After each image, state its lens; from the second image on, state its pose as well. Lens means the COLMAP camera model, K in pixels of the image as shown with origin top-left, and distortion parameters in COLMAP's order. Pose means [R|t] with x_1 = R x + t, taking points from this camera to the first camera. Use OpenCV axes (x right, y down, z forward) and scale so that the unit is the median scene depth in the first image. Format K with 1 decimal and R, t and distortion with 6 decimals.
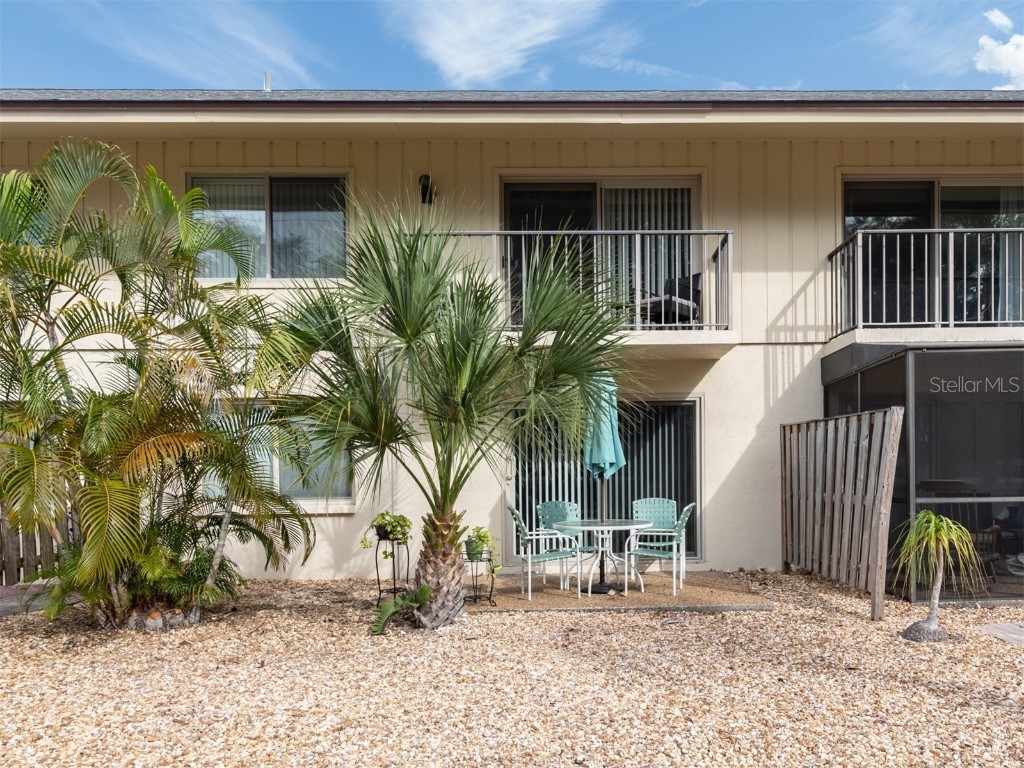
lens RADIAL K [[674.1, 0, 512.0], [0, 674.1, 432.7], [0, 0, 1]] dist [0.008671, 0.000713]
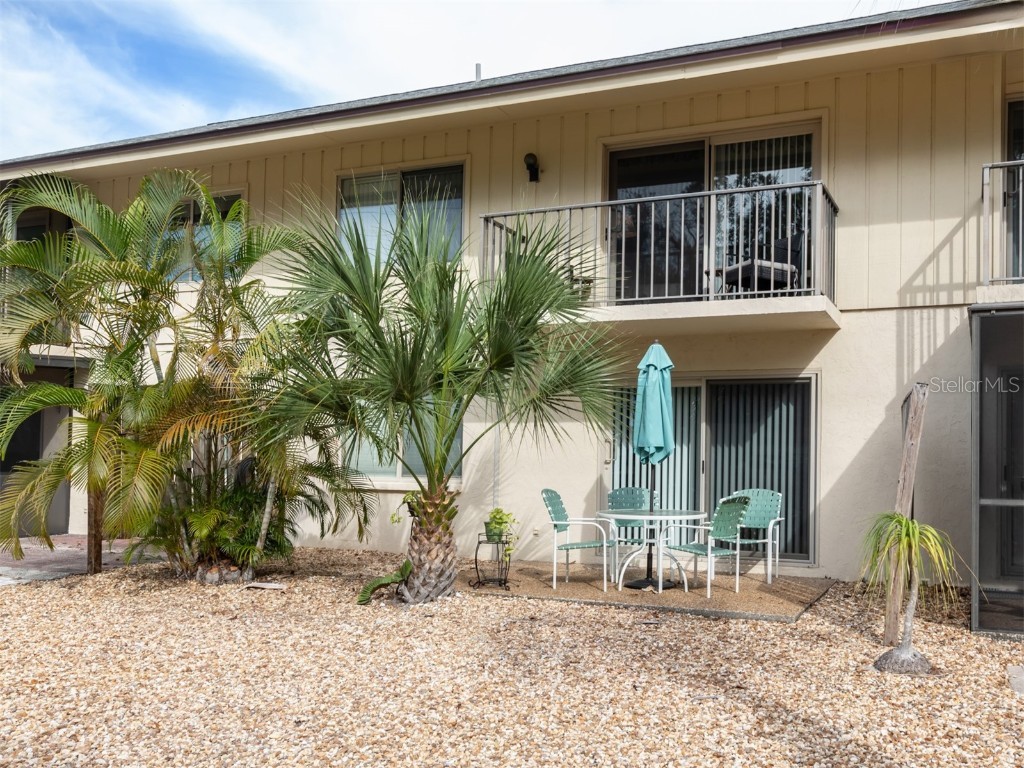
lens RADIAL K [[723.6, 0, 512.0], [0, 723.6, 384.0], [0, 0, 1]] dist [0.006531, 0.003389]
pose [[0.939096, -0.007614, -0.343571, 0.239834], [-0.005869, 0.999253, -0.038184, -0.001809], [0.343605, 0.037875, 0.938350, 0.002906]]
